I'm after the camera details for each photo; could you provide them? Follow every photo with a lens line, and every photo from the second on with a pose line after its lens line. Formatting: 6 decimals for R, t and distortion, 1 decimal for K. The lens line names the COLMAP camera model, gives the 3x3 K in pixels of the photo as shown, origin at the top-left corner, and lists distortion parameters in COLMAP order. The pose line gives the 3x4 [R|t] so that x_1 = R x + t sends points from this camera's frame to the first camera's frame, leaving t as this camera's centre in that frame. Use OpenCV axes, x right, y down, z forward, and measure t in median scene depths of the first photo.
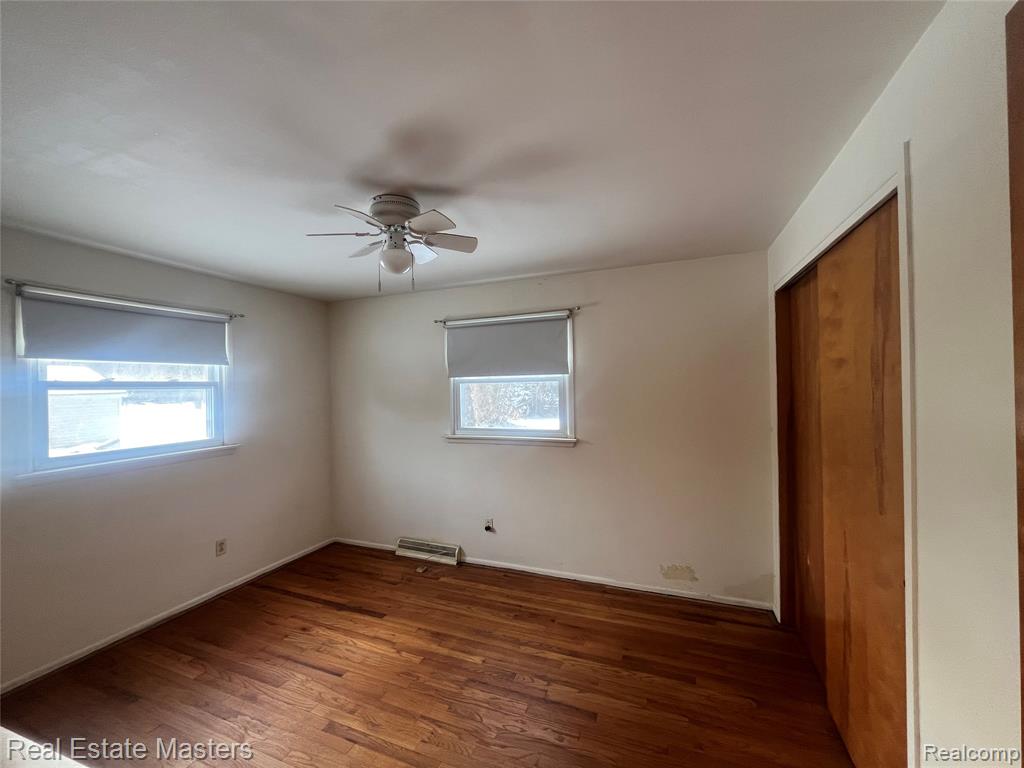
lens RADIAL K [[413.7, 0, 509.7], [0, 413.7, 385.5], [0, 0, 1]] dist [-0.000066, -0.000706]
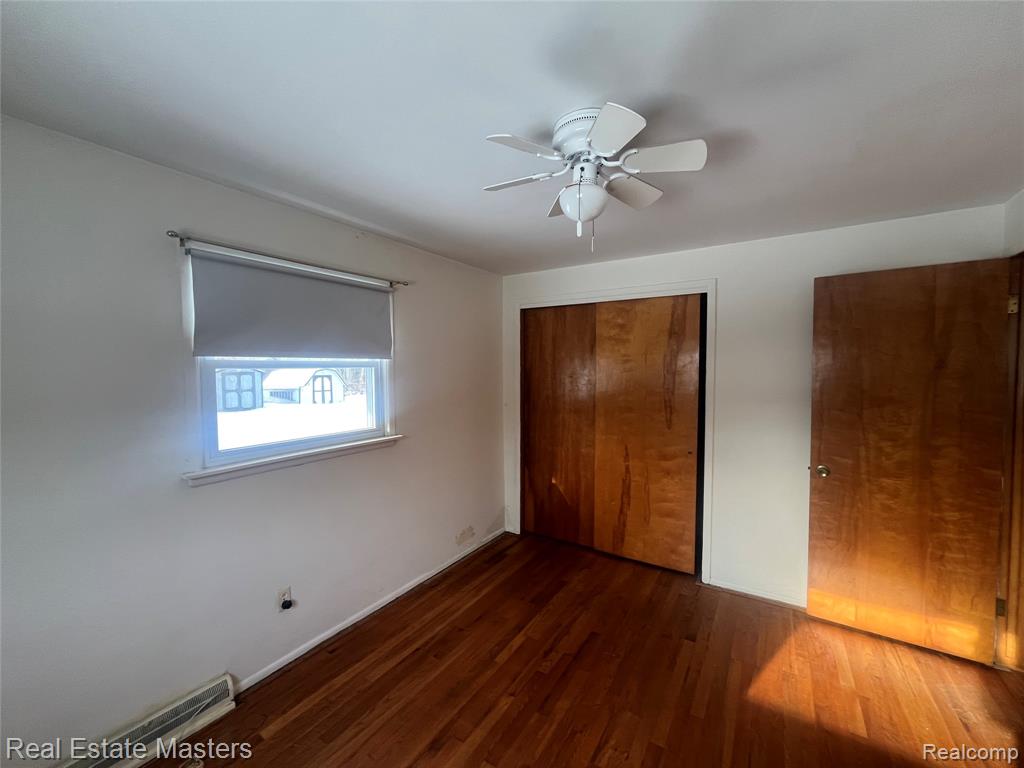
lens RADIAL K [[413.7, 0, 510.4], [0, 413.7, 385.8], [0, 0, 1]] dist [-0.000066, -0.000706]
pose [[0.187882, -0.024802, 0.981878, -0.683494], [0.001117, 0.999686, 0.025039, 0.005811], [-0.982191, -0.003608, 0.187851, 0.650978]]
